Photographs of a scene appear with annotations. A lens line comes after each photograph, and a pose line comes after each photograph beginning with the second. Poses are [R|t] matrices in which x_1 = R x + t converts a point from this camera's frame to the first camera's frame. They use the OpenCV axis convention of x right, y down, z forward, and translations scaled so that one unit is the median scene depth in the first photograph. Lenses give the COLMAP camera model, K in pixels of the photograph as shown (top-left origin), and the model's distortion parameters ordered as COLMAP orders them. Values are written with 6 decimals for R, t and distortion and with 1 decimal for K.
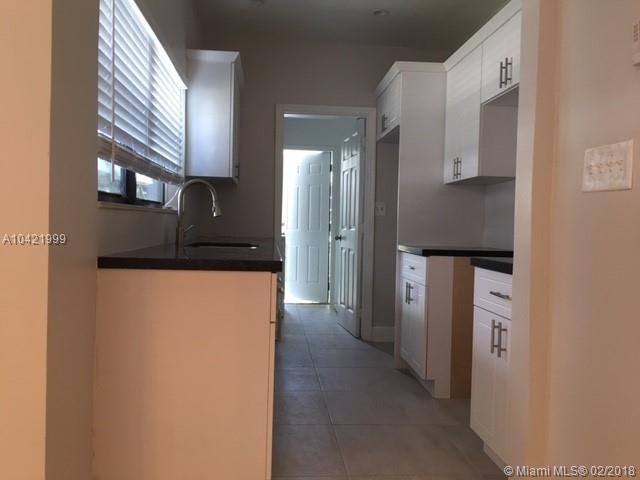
lens RADIAL K [[542.9, 0, 315.4], [0, 542.9, 236.5], [0, 0, 1]] dist [0.099271, -0.147263]
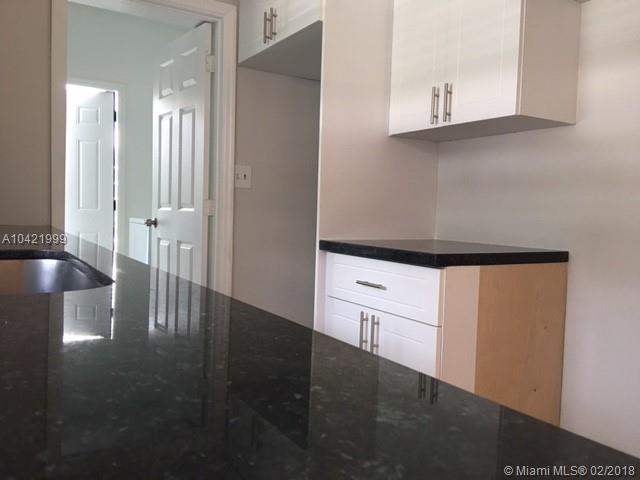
lens RADIAL K [[542.9, 0, 315.4], [0, 542.9, 236.5], [0, 0, 1]] dist [0.099271, -0.147263]
pose [[0.895136, -0.013930, 0.445575, -0.103768], [-0.003834, 0.999234, 0.038942, -0.009891], [-0.445777, -0.036566, 0.894397, 0.524005]]
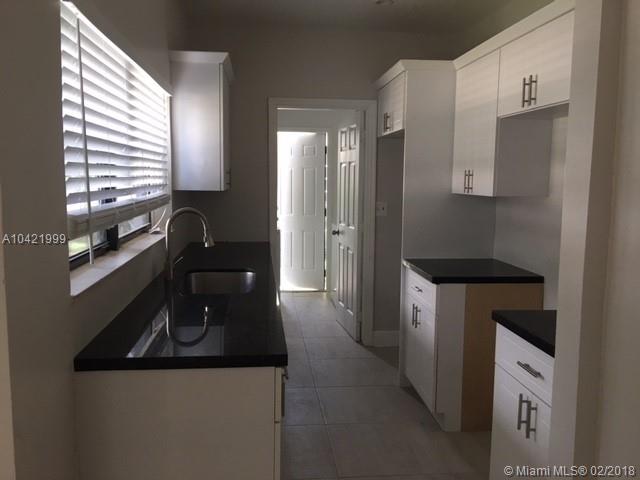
lens RADIAL K [[542.9, 0, 315.4], [0, 542.9, 236.5], [0, 0, 1]] dist [0.099271, -0.147263]
pose [[0.999756, -0.014708, 0.016508, -0.014421], [0.013210, 0.996084, 0.087416, -0.110641], [-0.017729, -0.087177, 0.996035, 0.074075]]
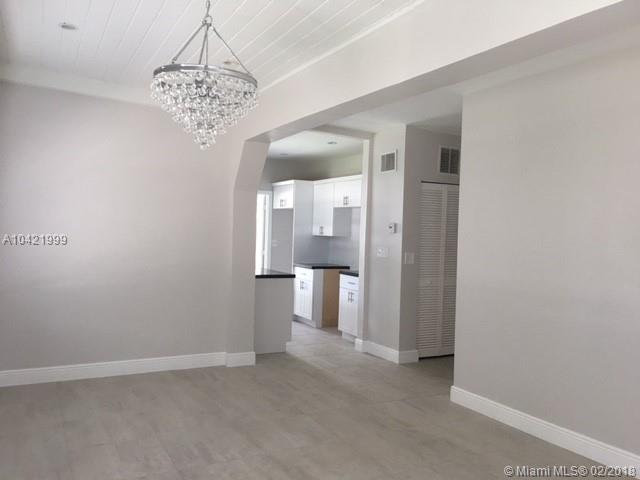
lens RADIAL K [[542.9, 0, 315.4], [0, 542.9, 236.5], [0, 0, 1]] dist [0.099271, -0.147263]
pose [[0.923192, -0.000019, 0.384340, -0.615617], [-0.000225, 1.000000, 0.000589, -0.095478], [-0.384340, -0.000630, 0.923191, -1.054578]]
